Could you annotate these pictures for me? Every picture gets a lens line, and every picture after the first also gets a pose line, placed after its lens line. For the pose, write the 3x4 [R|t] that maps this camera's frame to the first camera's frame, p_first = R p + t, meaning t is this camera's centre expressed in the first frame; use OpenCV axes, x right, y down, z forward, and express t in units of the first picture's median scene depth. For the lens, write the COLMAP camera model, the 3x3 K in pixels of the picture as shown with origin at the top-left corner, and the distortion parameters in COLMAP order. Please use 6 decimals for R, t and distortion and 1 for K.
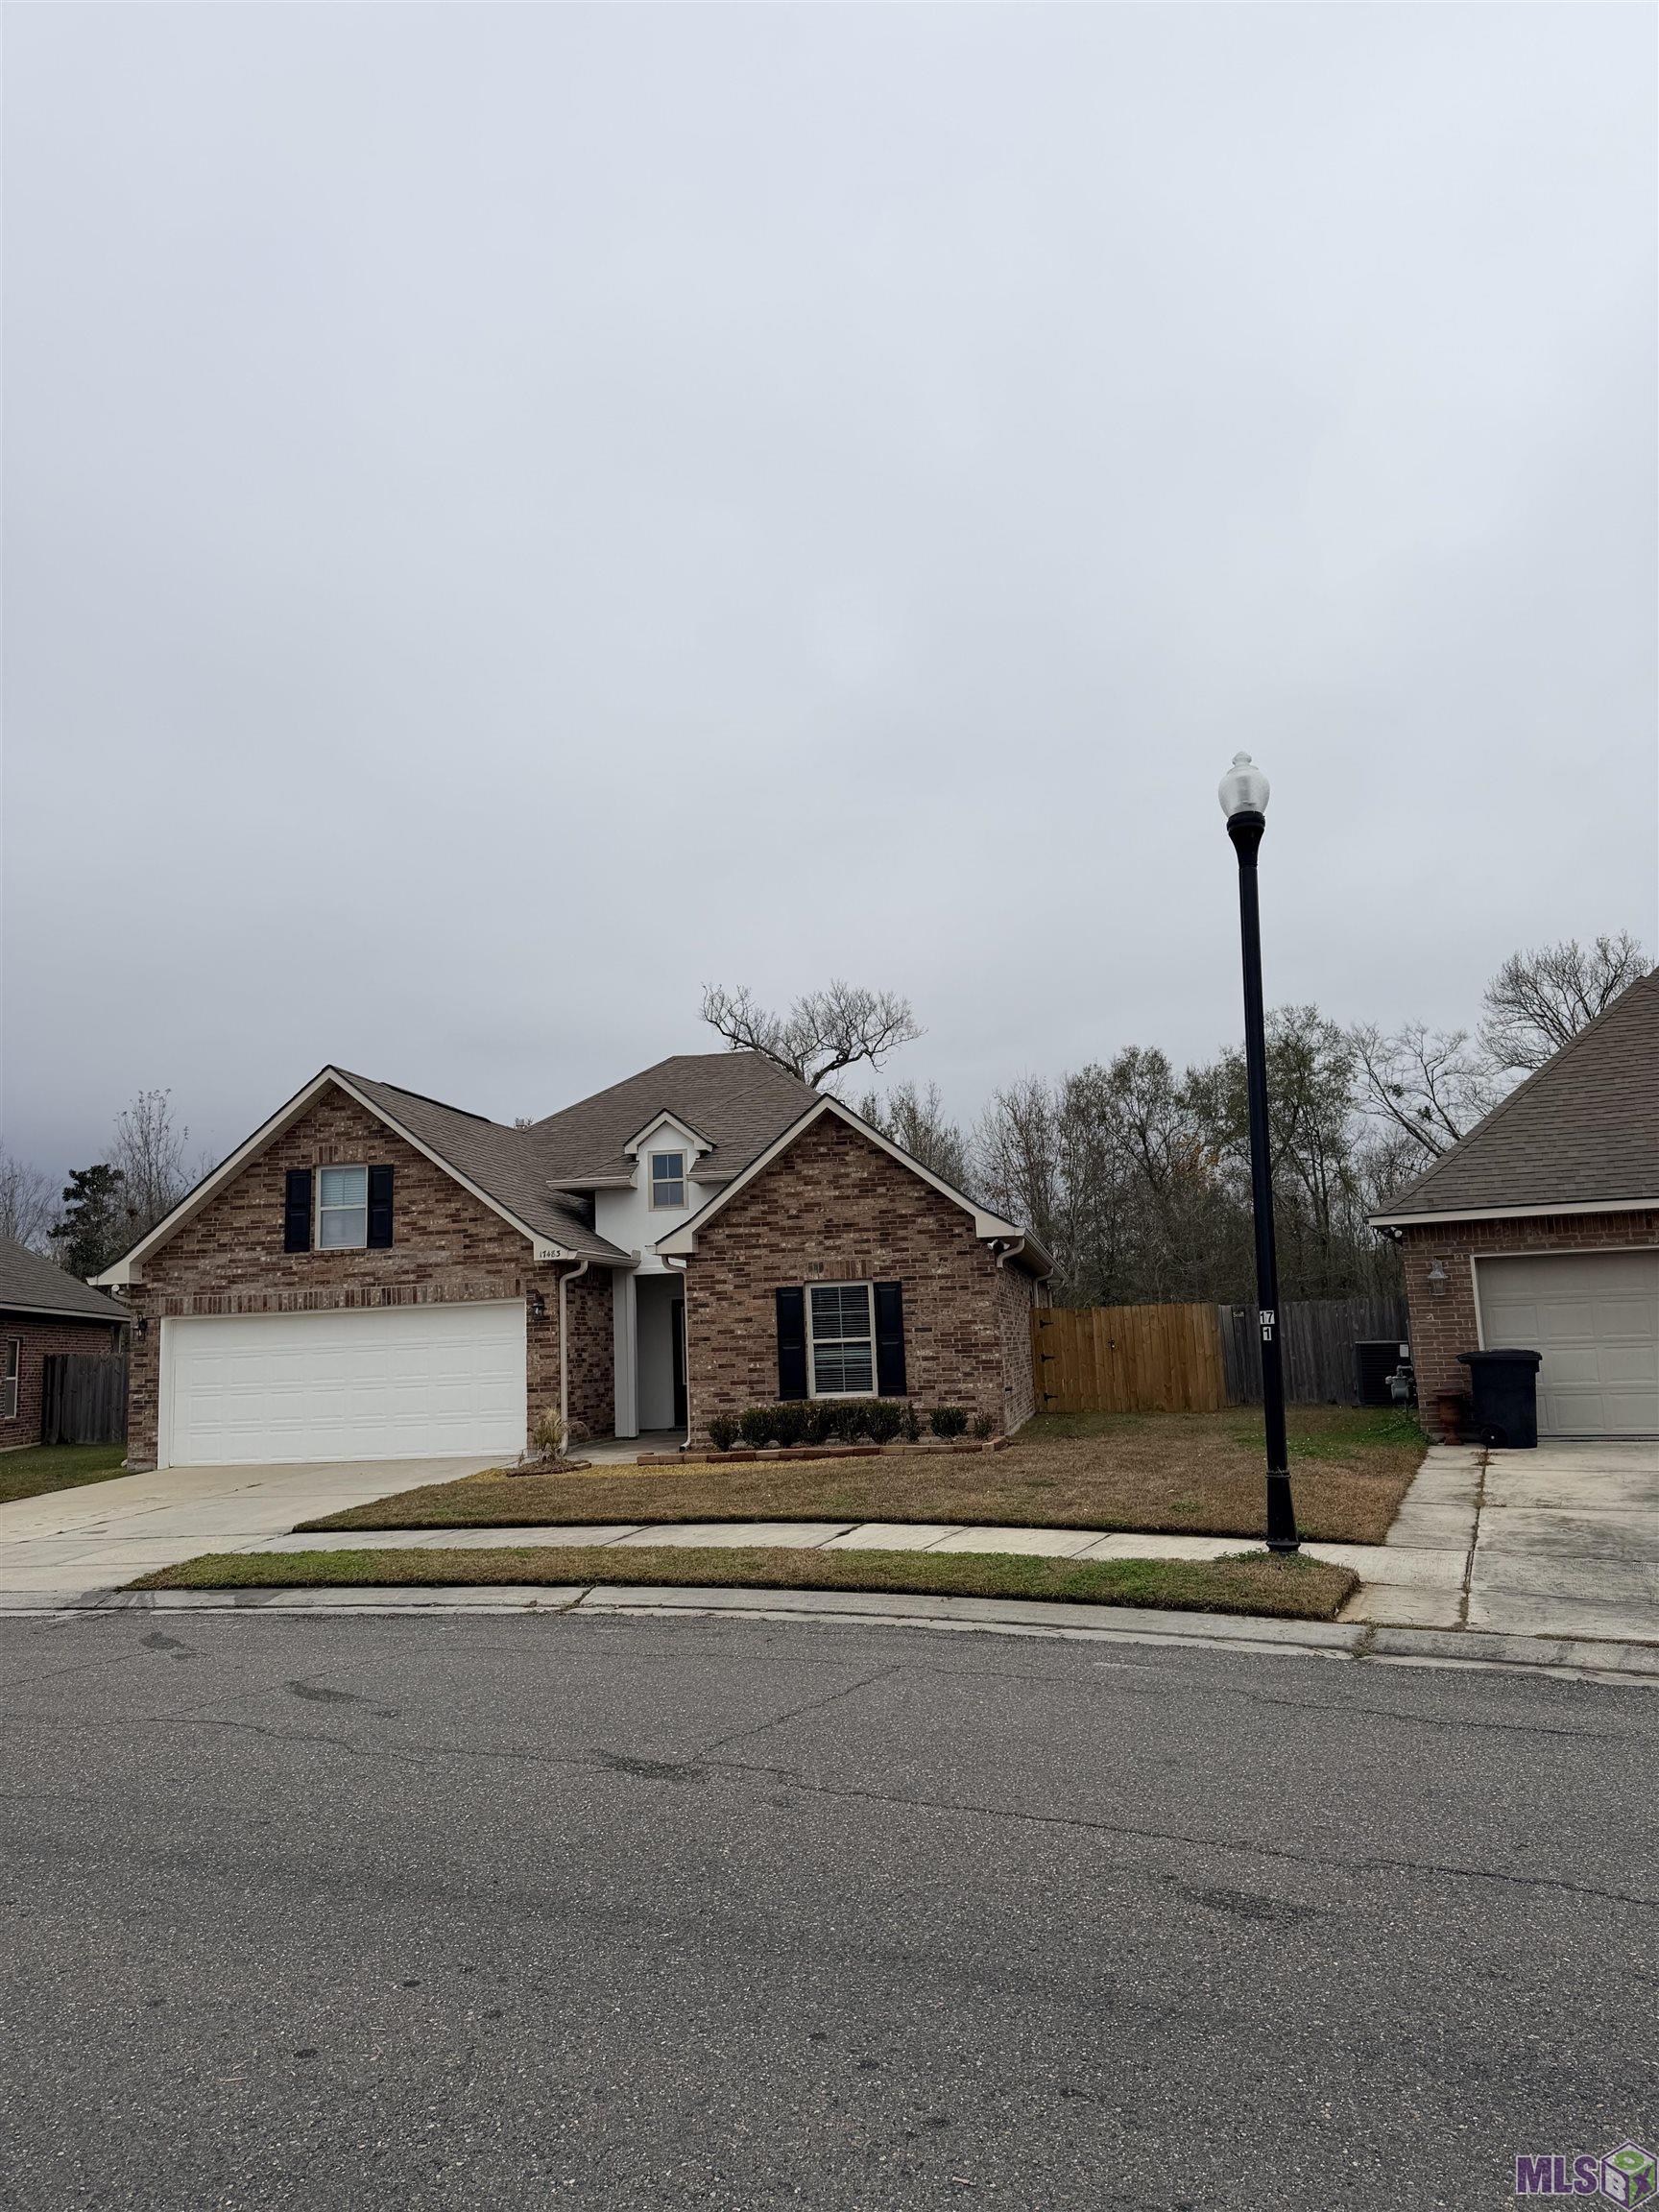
lens RADIAL K [[1553.6, 0, 827.3], [0, 1553.6, 1117.1], [0, 0, 1]] dist [0.174607, -0.371163]
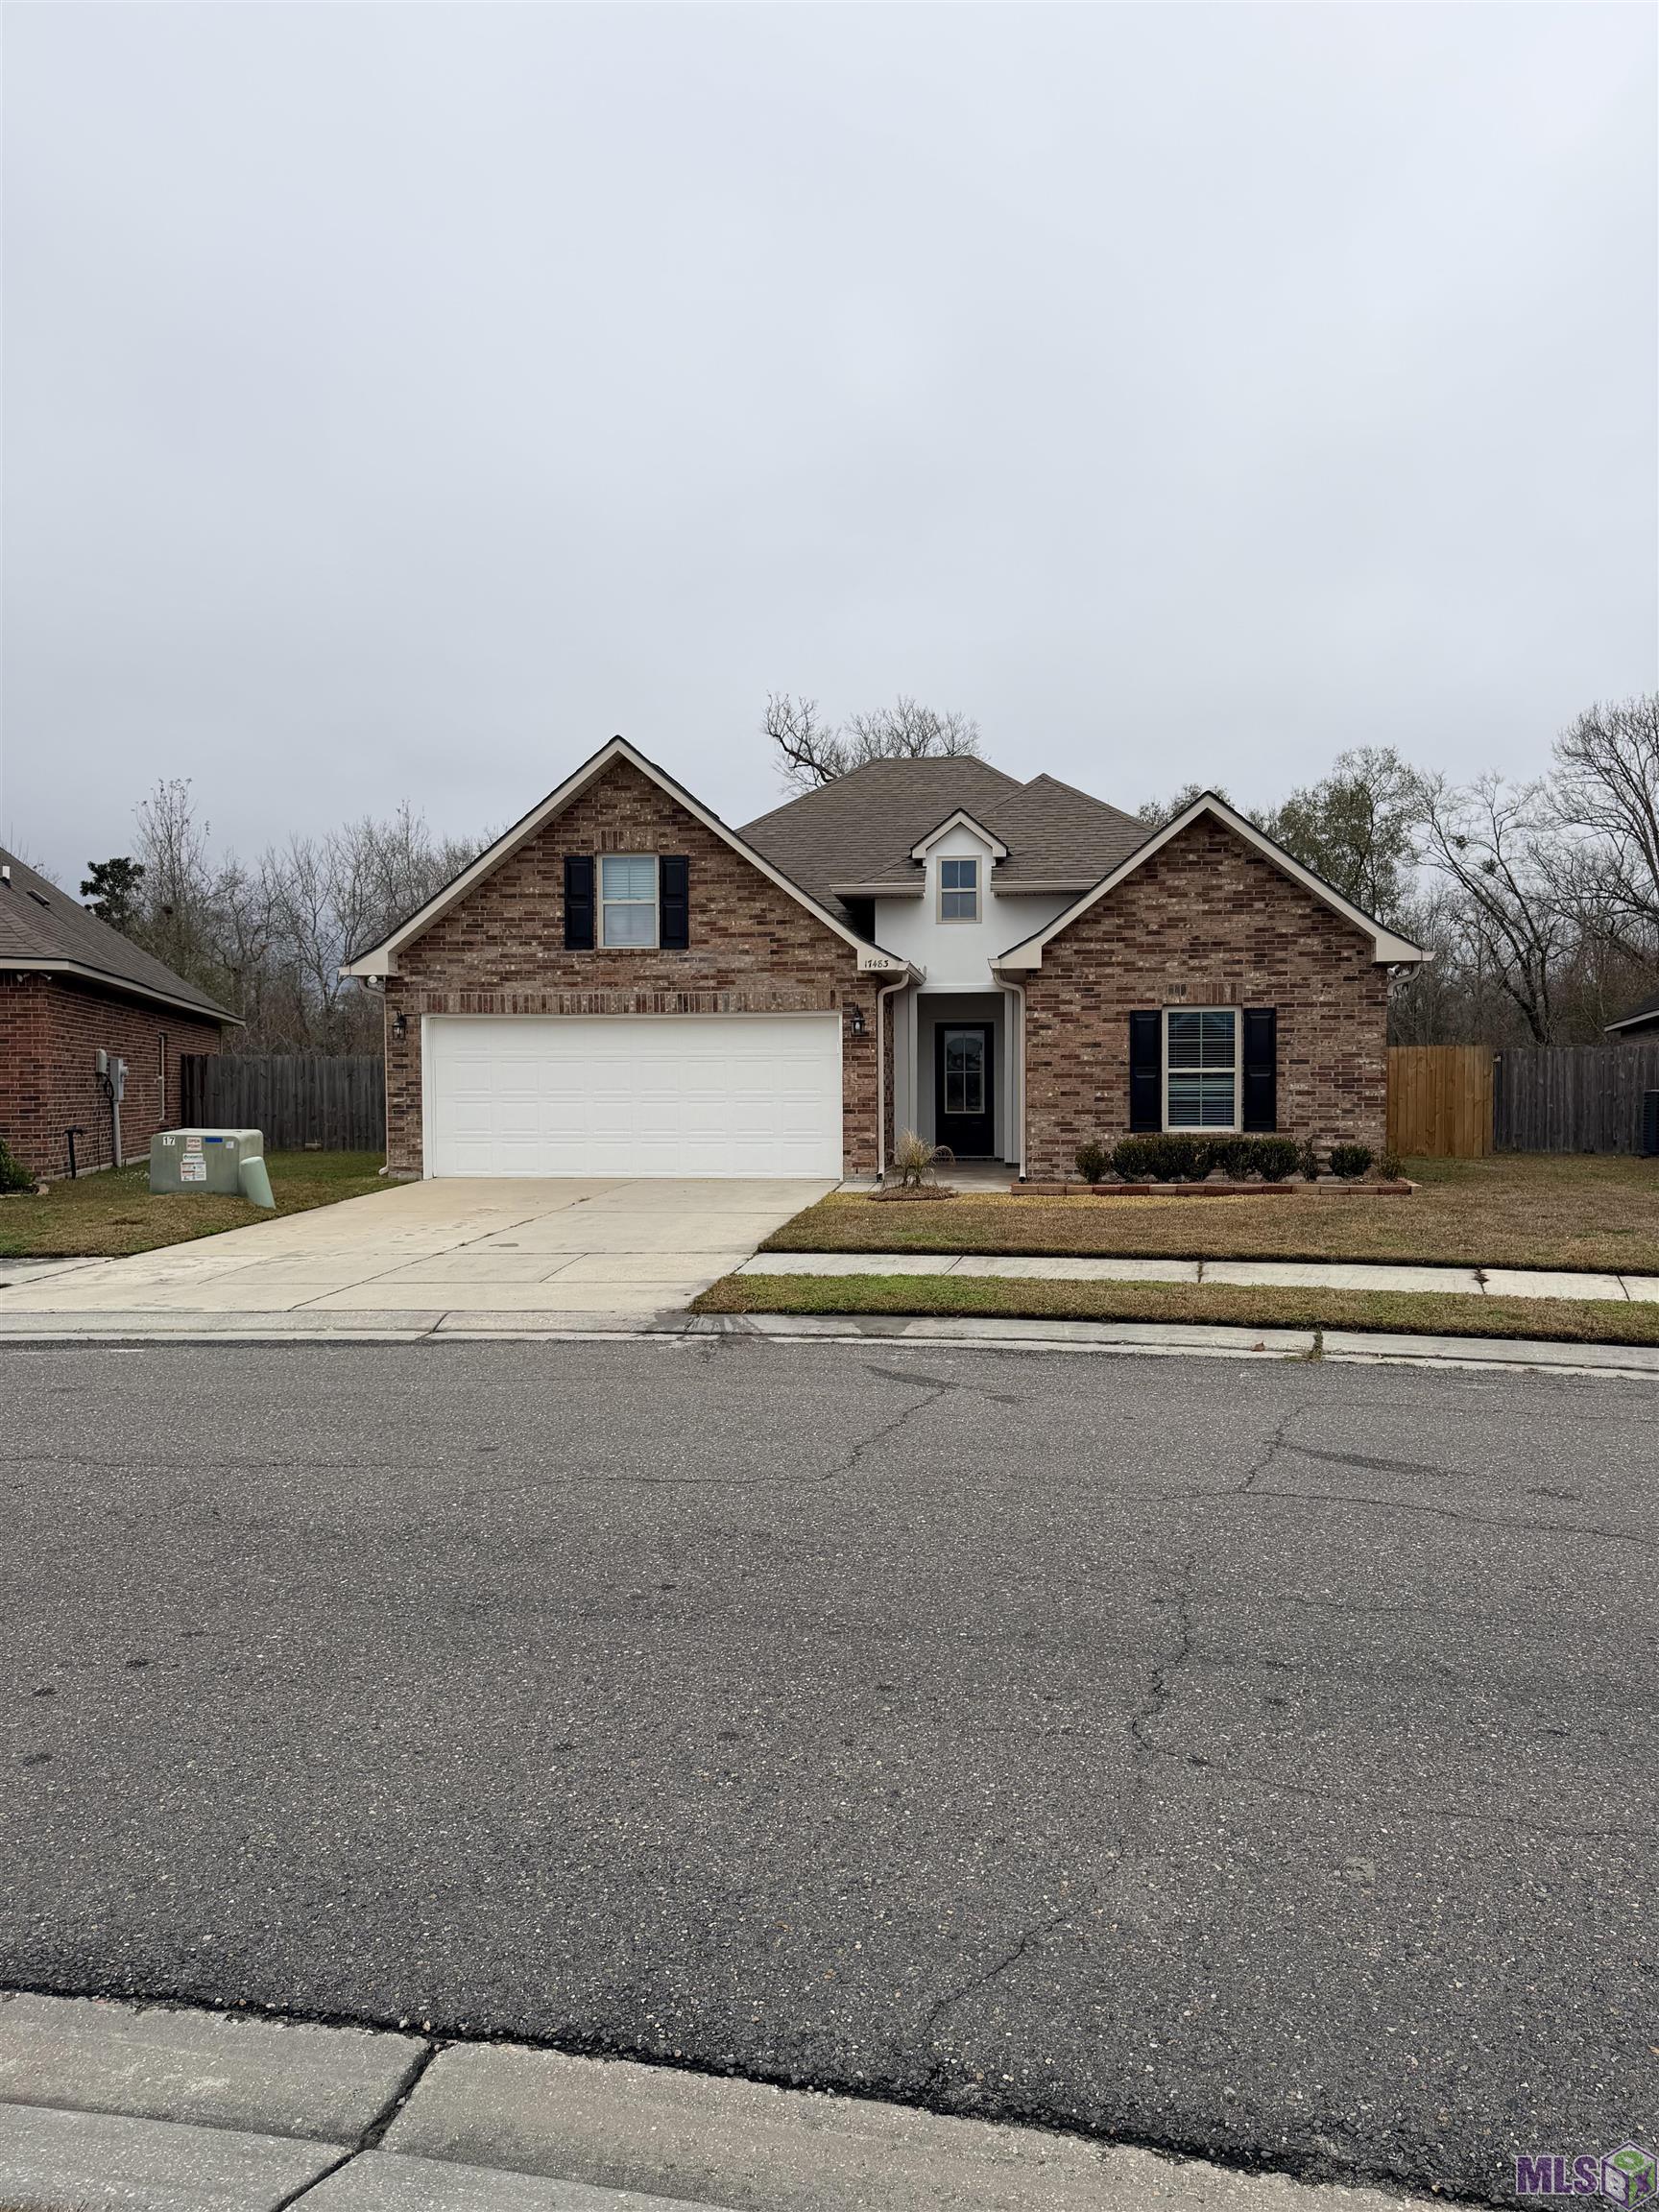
lens RADIAL K [[1553.6, 0, 827.3], [0, 1553.6, 1117.1], [0, 0, 1]] dist [0.174607, -0.371163]
pose [[0.997798, 0.035104, 0.056277, -0.254641], [-0.043813, 0.985840, 0.161862, 0.030988], [-0.049799, -0.163971, 0.985207, 0.103568]]
